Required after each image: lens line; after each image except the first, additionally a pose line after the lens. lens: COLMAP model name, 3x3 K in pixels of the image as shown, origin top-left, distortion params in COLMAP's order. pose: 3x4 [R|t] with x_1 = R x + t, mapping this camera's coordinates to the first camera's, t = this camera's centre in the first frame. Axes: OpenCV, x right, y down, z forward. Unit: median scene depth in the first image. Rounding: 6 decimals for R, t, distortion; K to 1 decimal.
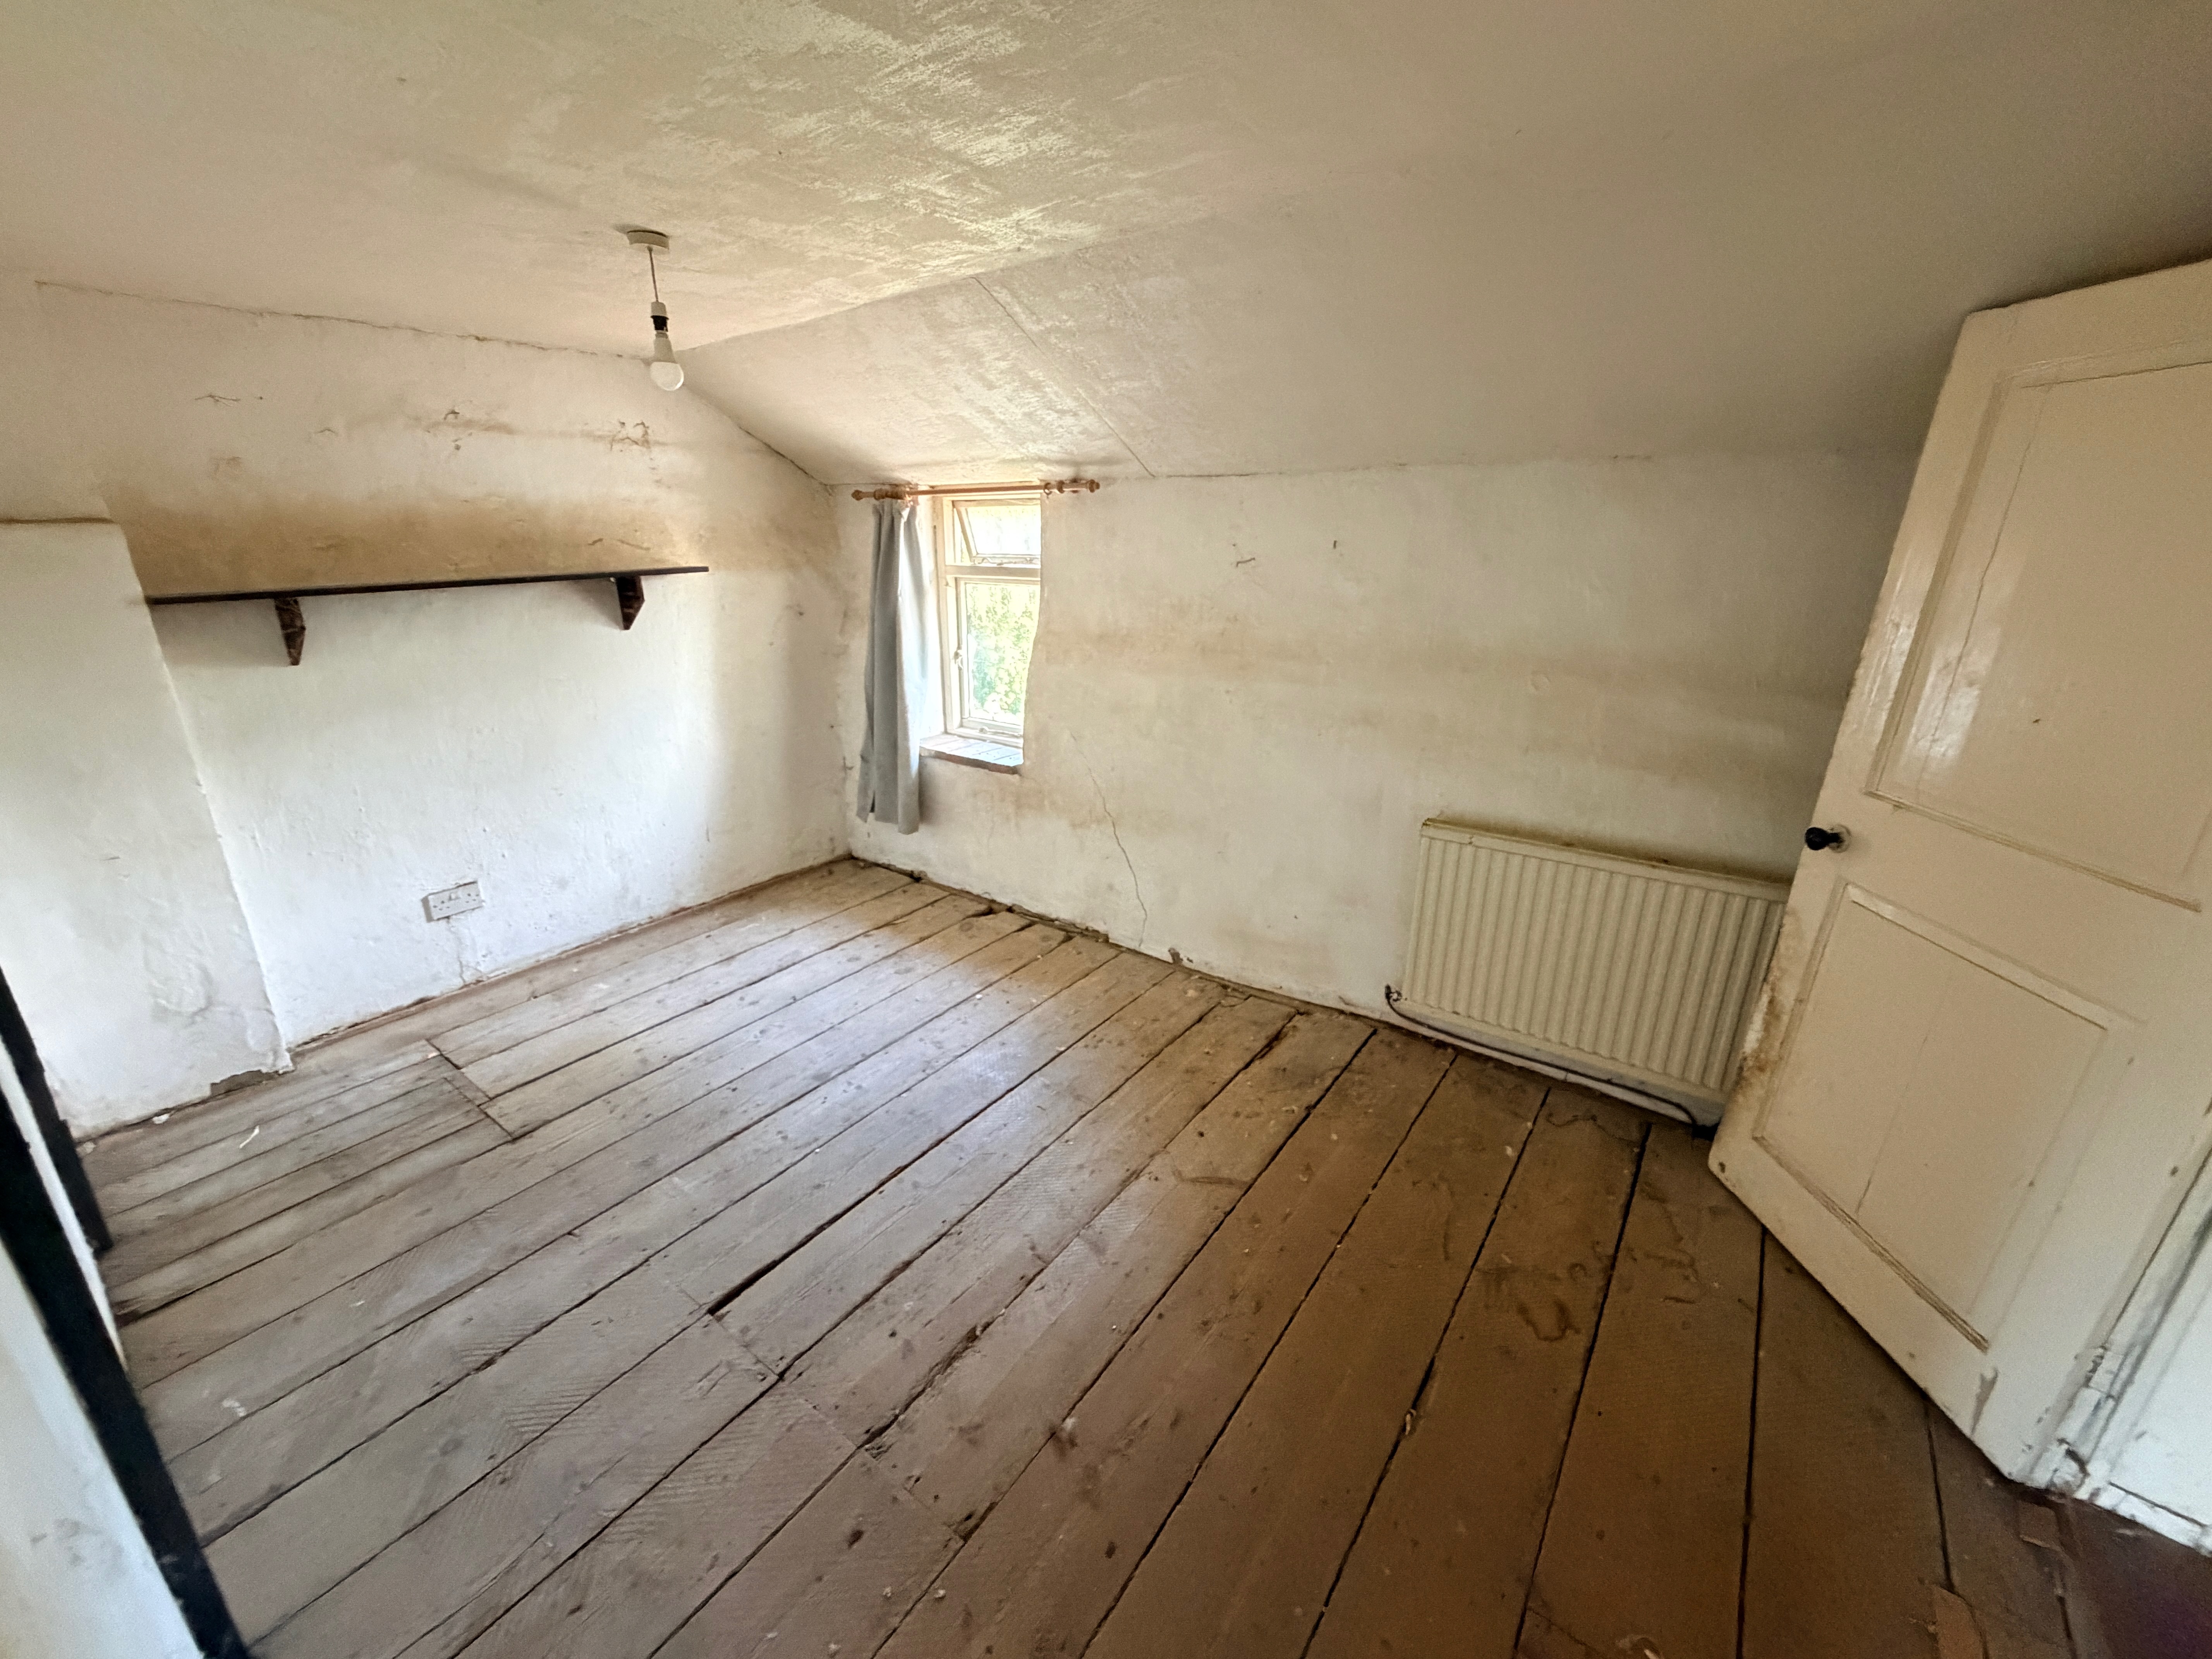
lens RADIAL K [[879.8, 0, 1106.1], [0, 879.8, 829.8], [0, 0, 1]] dist [0.000589, -0.000350]
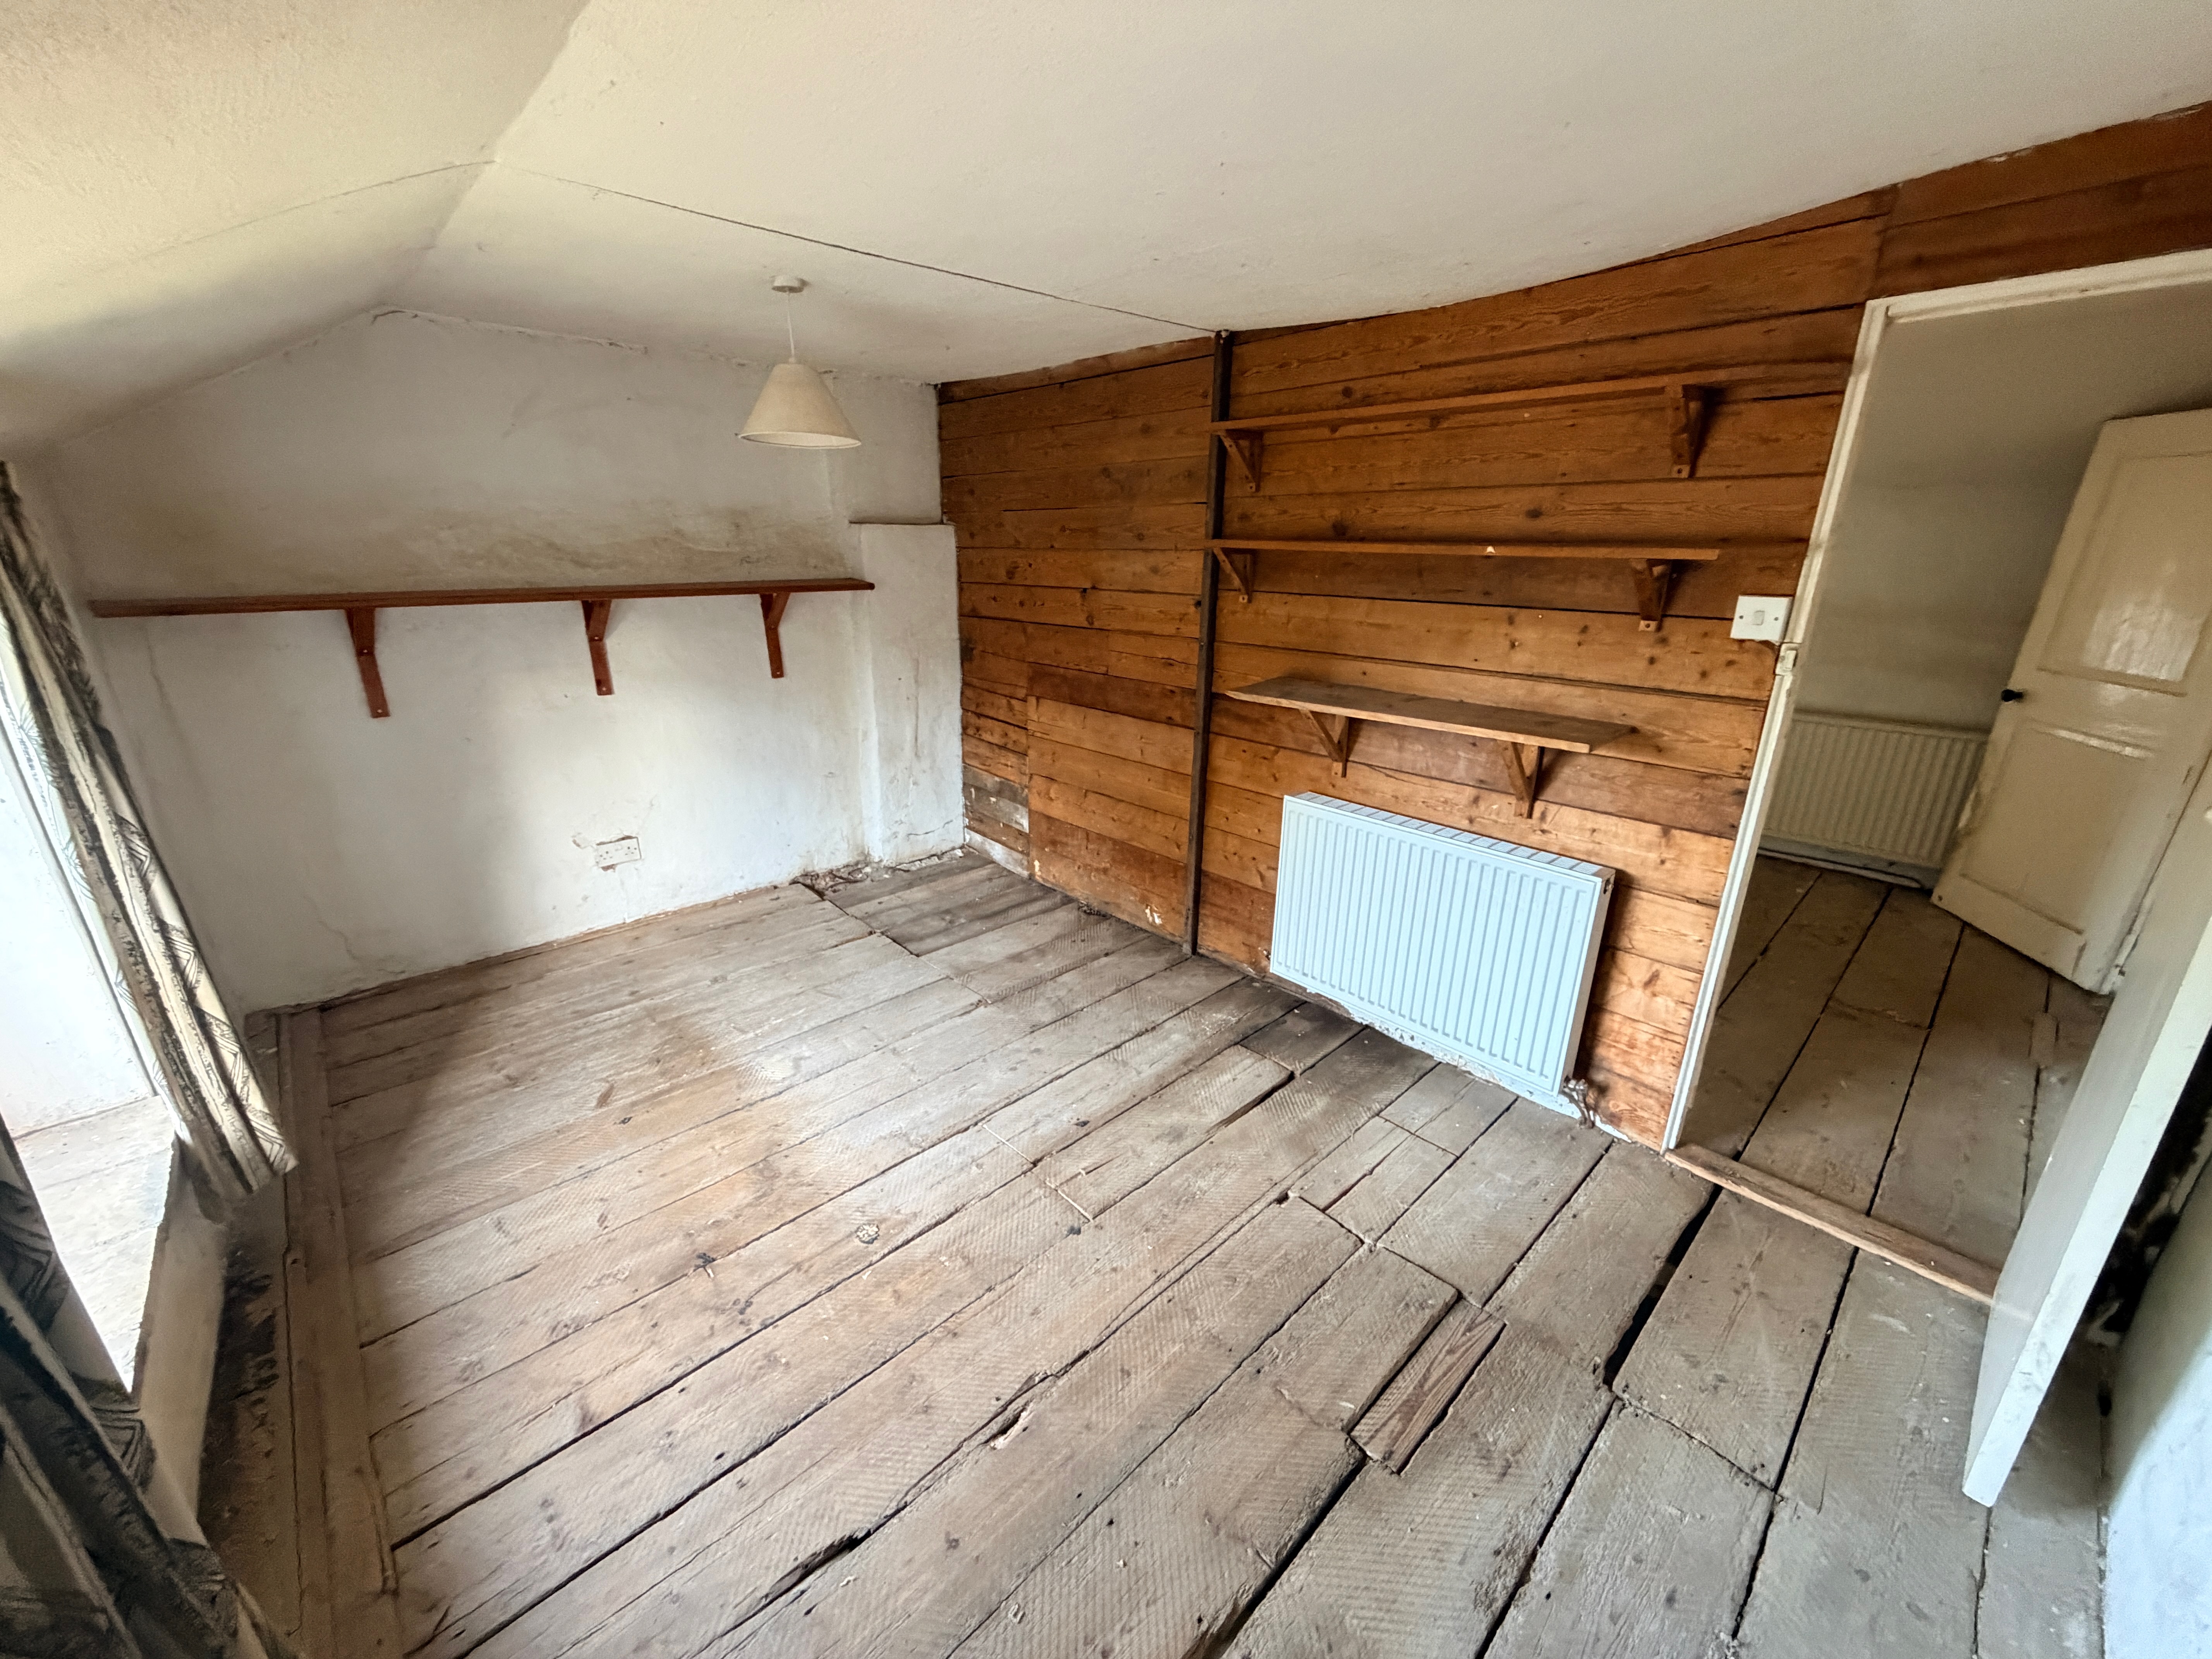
lens RADIAL K [[879.8, 0, 1107.8], [0, 879.8, 826.4], [0, 0, 1]] dist [0.000589, -0.000350]
pose [[0.985018, 0.059344, -0.161920, -0.503563], [-0.060165, 0.998188, -0.000165, 0.267762], [0.161617, 0.009905, 0.986804, -0.765896]]
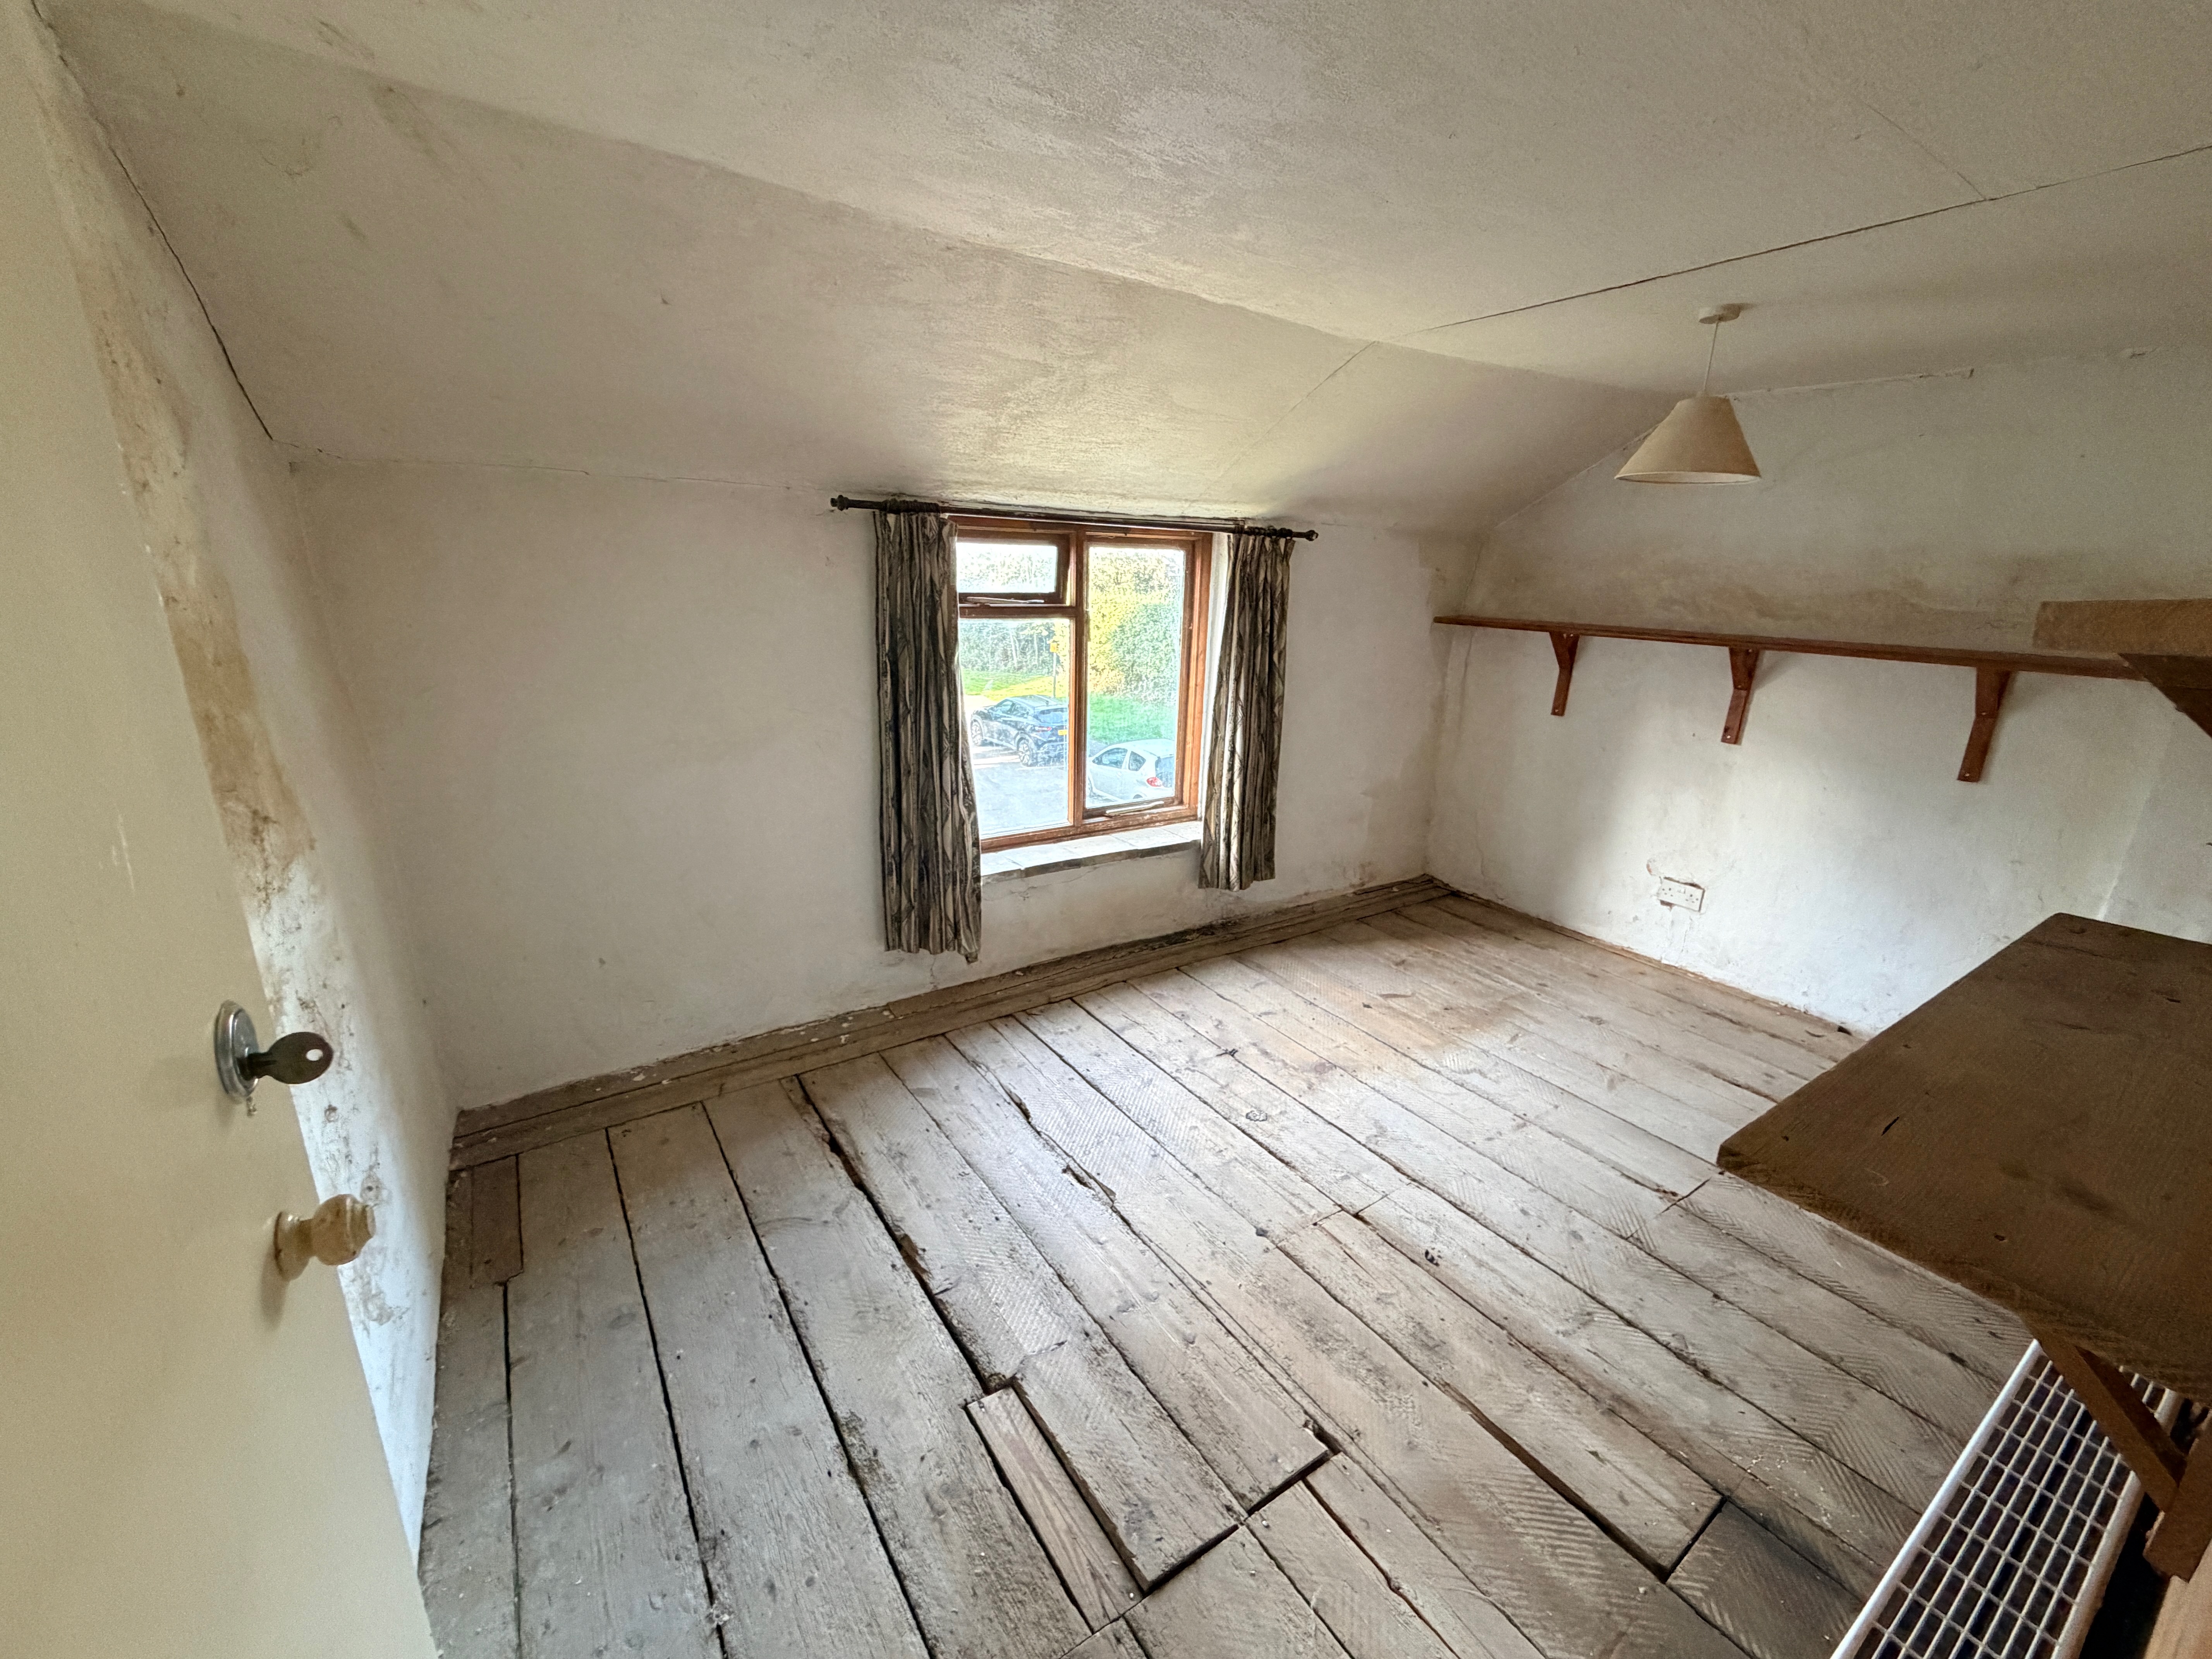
lens RADIAL K [[879.8, 0, 1095.5], [0, 879.8, 832.1], [0, 0, 1]] dist [0.000589, -0.000350]
pose [[-0.342001, 0.261380, -0.902616, 0.027365], [-0.325568, 0.868088, 0.374739, 0.063618], [0.881499, 0.422024, -0.211790, -0.137986]]
